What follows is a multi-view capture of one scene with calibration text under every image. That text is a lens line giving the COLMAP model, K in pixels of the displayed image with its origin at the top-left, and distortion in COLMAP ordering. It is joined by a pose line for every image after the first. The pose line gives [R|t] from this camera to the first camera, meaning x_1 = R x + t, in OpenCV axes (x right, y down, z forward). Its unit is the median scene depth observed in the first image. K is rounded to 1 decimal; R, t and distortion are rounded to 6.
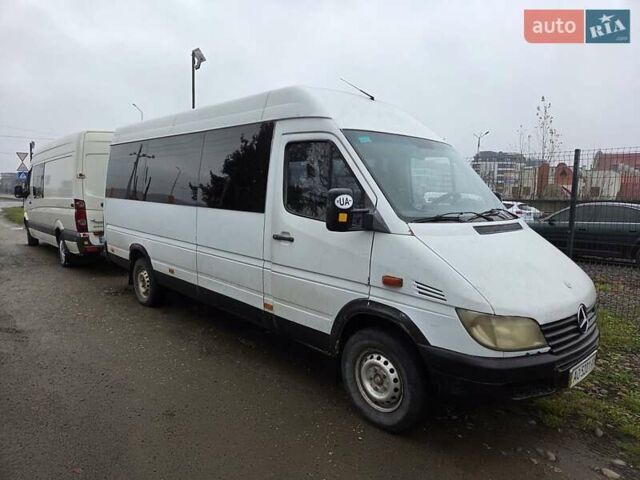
lens RADIAL K [[432.6, 0, 321.5], [0, 432.6, 233.8], [0, 0, 1]] dist [0.065736, -0.056959]
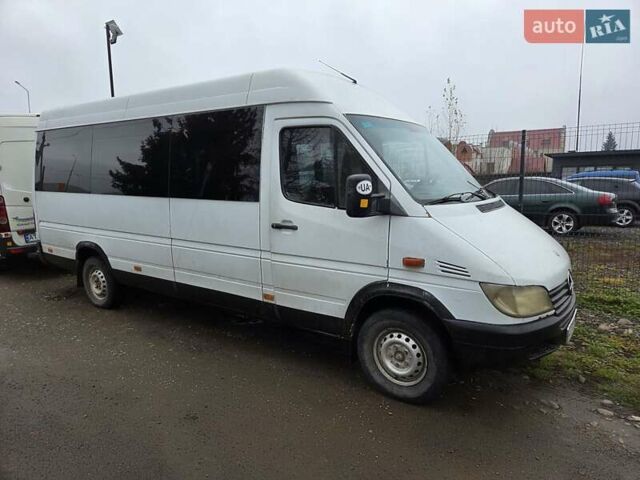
lens RADIAL K [[432.6, 0, 327.7], [0, 432.6, 237.2], [0, 0, 1]] dist [0.065736, -0.056959]
pose [[0.978026, -0.062978, 0.198745, -0.185248], [0.053192, 0.997112, 0.054202, -0.013963], [-0.201584, -0.042440, 0.978551, 0.018347]]
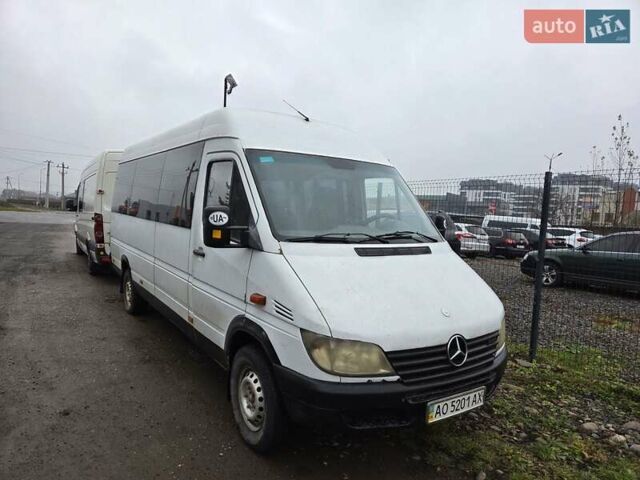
lens RADIAL K [[432.6, 0, 317.7], [0, 432.6, 238.9], [0, 0, 1]] dist [0.065736, -0.056959]
pose [[0.986985, 0.033894, -0.157198, 0.345063], [-0.039359, 0.998720, -0.031781, -0.002432], [0.155919, 0.037555, 0.987056, 0.017646]]
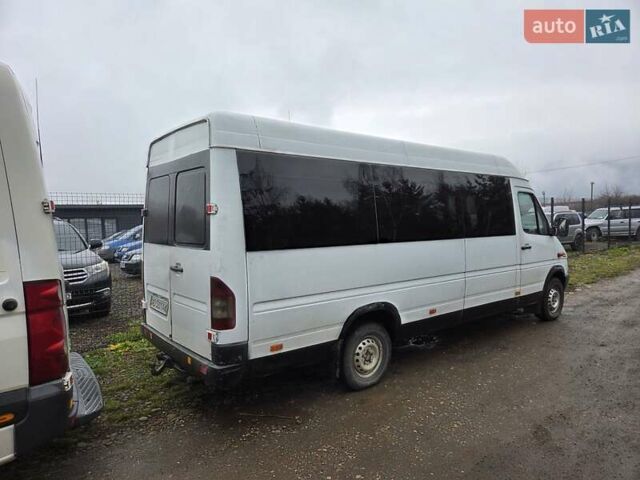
lens RADIAL K [[432.6, 0, 321.6], [0, 432.6, 236.9], [0, 0, 1]] dist [0.065736, -0.056959]
pose [[0.064938, -0.078712, 0.994780, -1.821345], [0.105819, 0.991807, 0.071569, -0.237039], [-0.992263, 0.100619, 0.072735, 1.637740]]
